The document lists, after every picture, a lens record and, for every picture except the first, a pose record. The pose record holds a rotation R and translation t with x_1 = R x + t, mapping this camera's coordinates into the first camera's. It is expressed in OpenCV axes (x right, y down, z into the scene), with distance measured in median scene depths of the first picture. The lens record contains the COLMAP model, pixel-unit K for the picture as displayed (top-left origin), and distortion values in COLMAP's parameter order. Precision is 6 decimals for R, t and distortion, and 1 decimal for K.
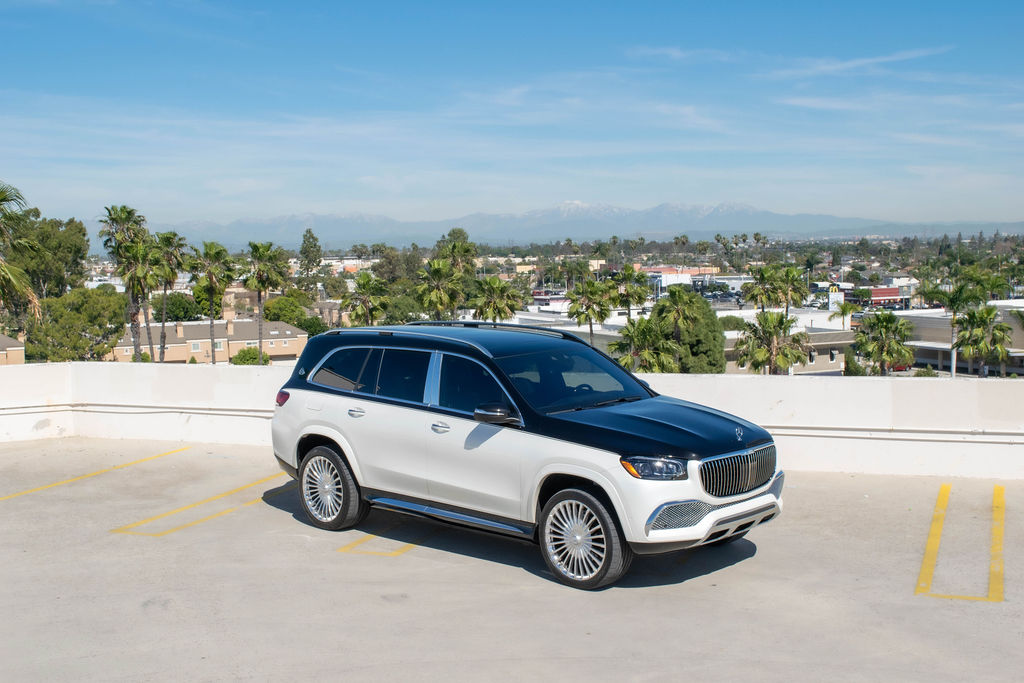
lens RADIAL K [[1269.2, 0, 512.0], [0, 1269.2, 341.5], [0, 0, 1]] dist [-0.023931, 0.000784]
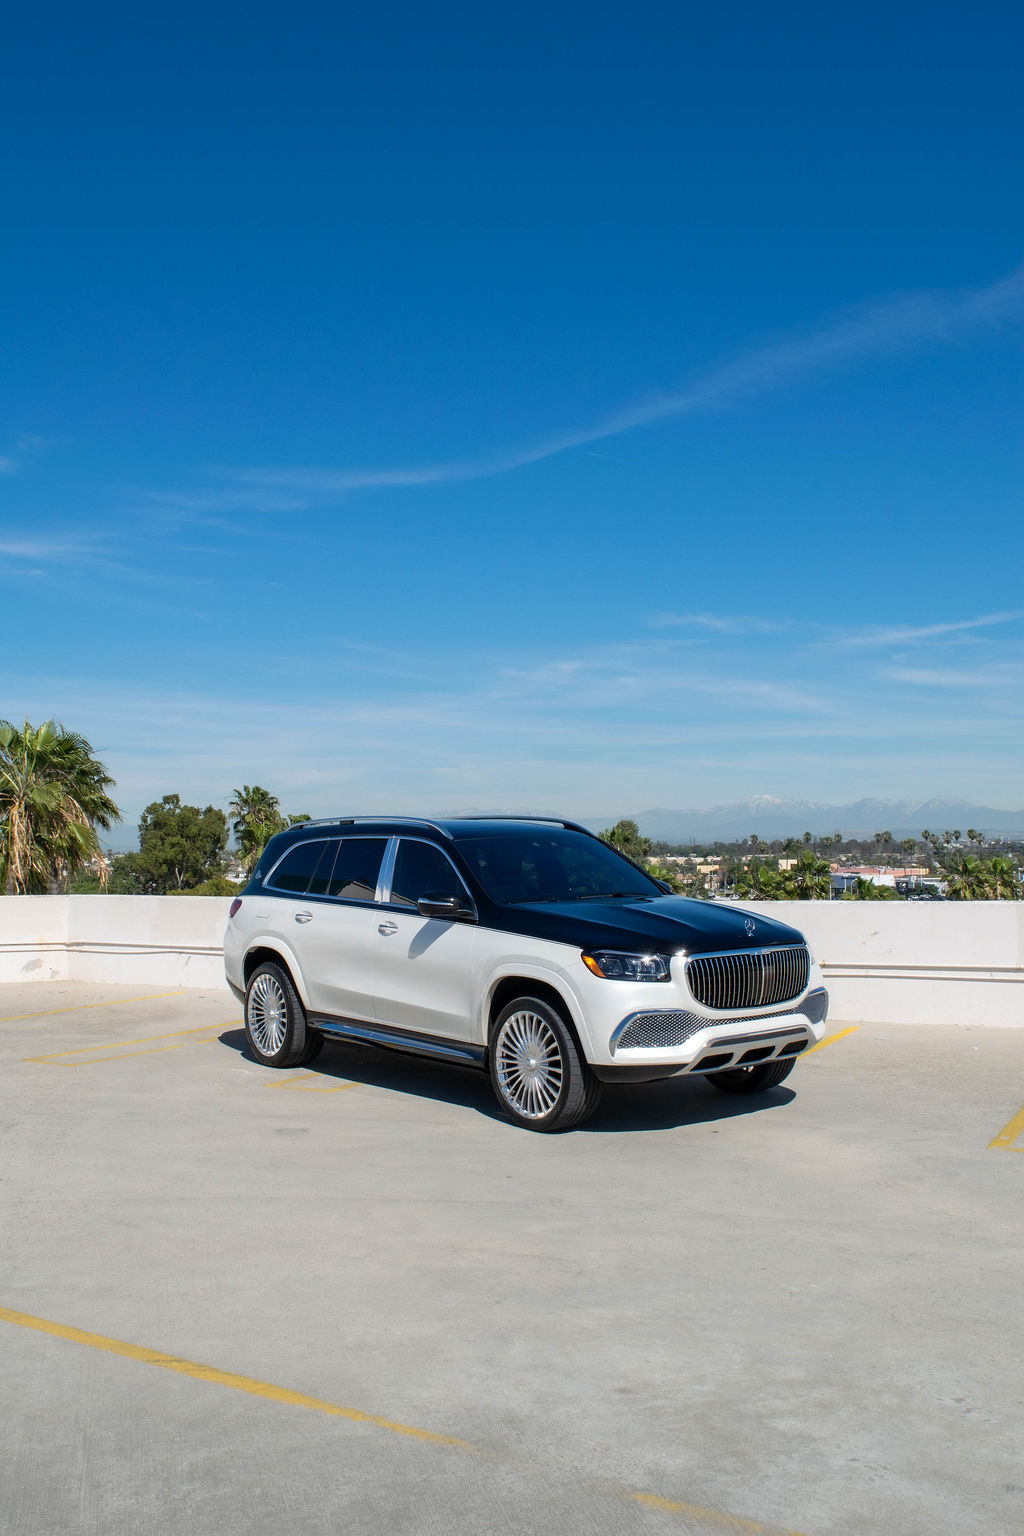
lens RADIAL K [[1389.0, 0, 512.0], [0, 1389.0, 768.0], [0, 0, 1]] dist [-0.062547, -0.000860]
pose [[0.990377, -0.001821, -0.138381, 0.130054], [-0.016940, 0.990799, -0.134281, 0.077850], [0.137352, 0.135333, 0.981234, 0.140231]]
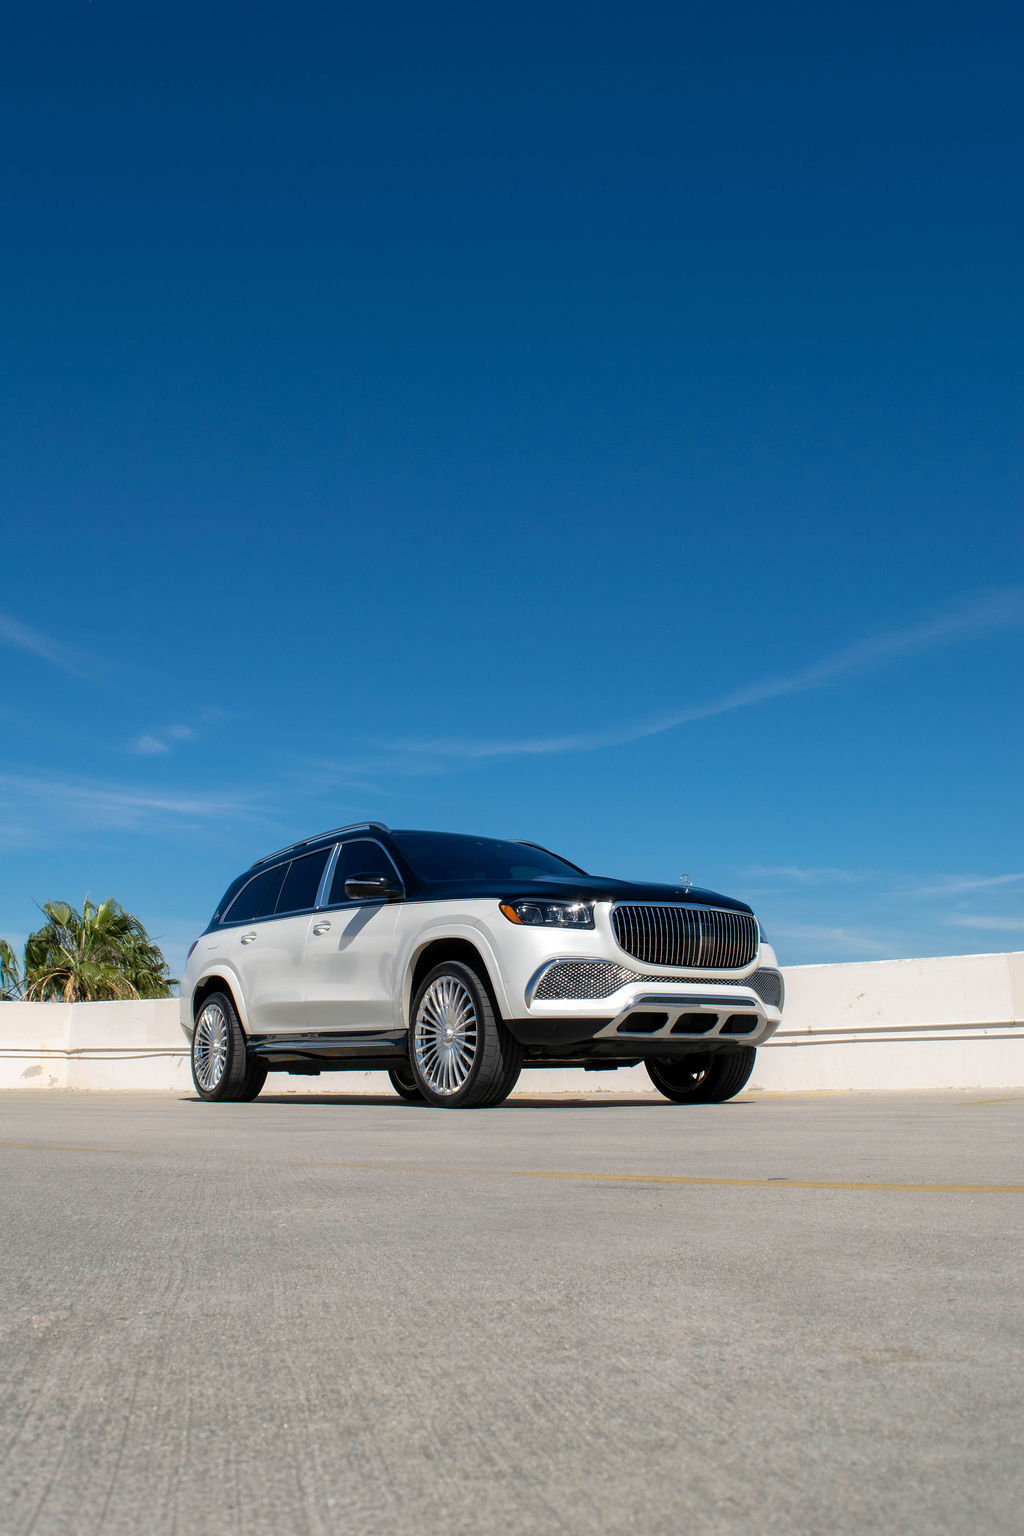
lens RADIAL K [[1270.3, 0, 512.0], [0, 1270.3, 768.0], [0, 0, 1]] dist [-0.059191, -0.000826]
pose [[0.982385, -0.031840, -0.184135, 0.182132], [-0.029494, 0.946607, -0.321038, 0.201206], [0.184526, 0.320814, 0.928993, 0.272626]]
